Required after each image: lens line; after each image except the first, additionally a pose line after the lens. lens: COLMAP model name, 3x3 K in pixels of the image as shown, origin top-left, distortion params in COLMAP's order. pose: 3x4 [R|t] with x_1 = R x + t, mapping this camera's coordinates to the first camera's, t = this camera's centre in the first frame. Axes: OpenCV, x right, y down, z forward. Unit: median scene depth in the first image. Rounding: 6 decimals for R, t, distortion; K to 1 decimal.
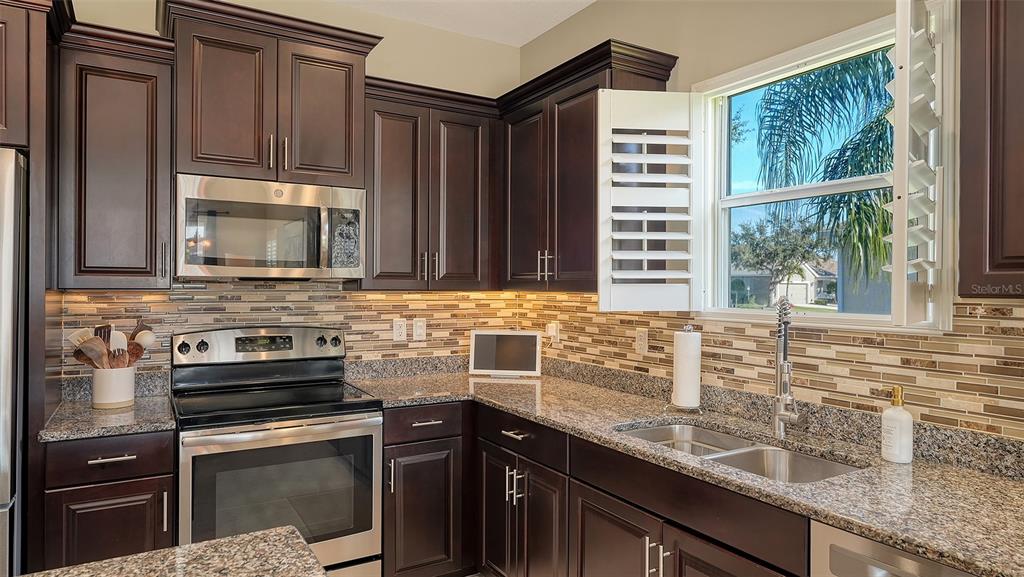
lens RADIAL K [[625.3, 0, 512.9], [0, 625.3, 282.8], [0, 0, 1]] dist [-0.000211, -0.001379]
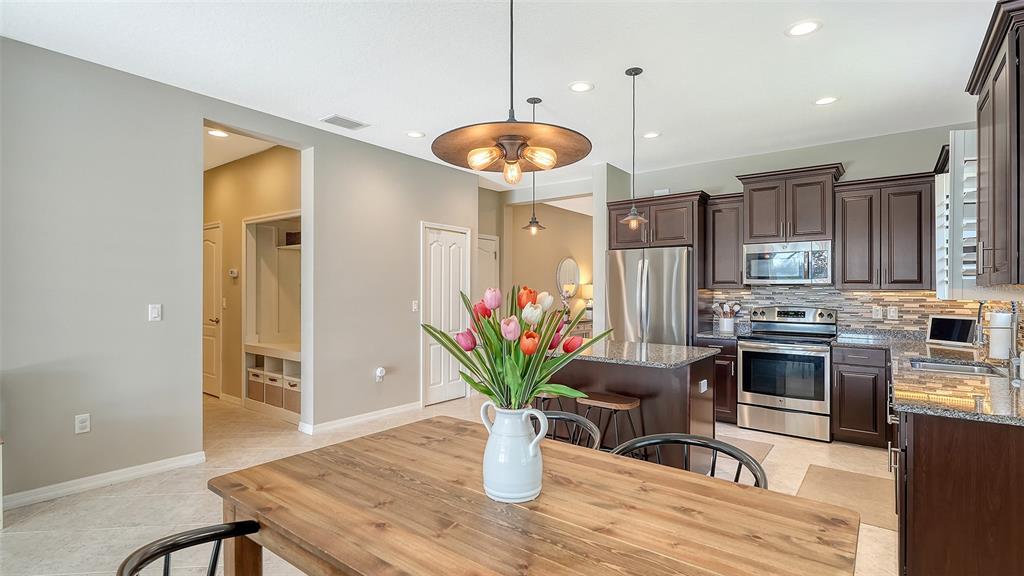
lens RADIAL K [[486.6, 0, 511.9], [0, 486.6, 288.7], [0, 0, 1]] dist [-0.002889, -0.000172]
pose [[0.367762, -0.006702, -0.929896, 0.859623], [0.002790, 0.999977, -0.006103, 0.015963], [0.929916, -0.000350, 0.367773, -0.556530]]
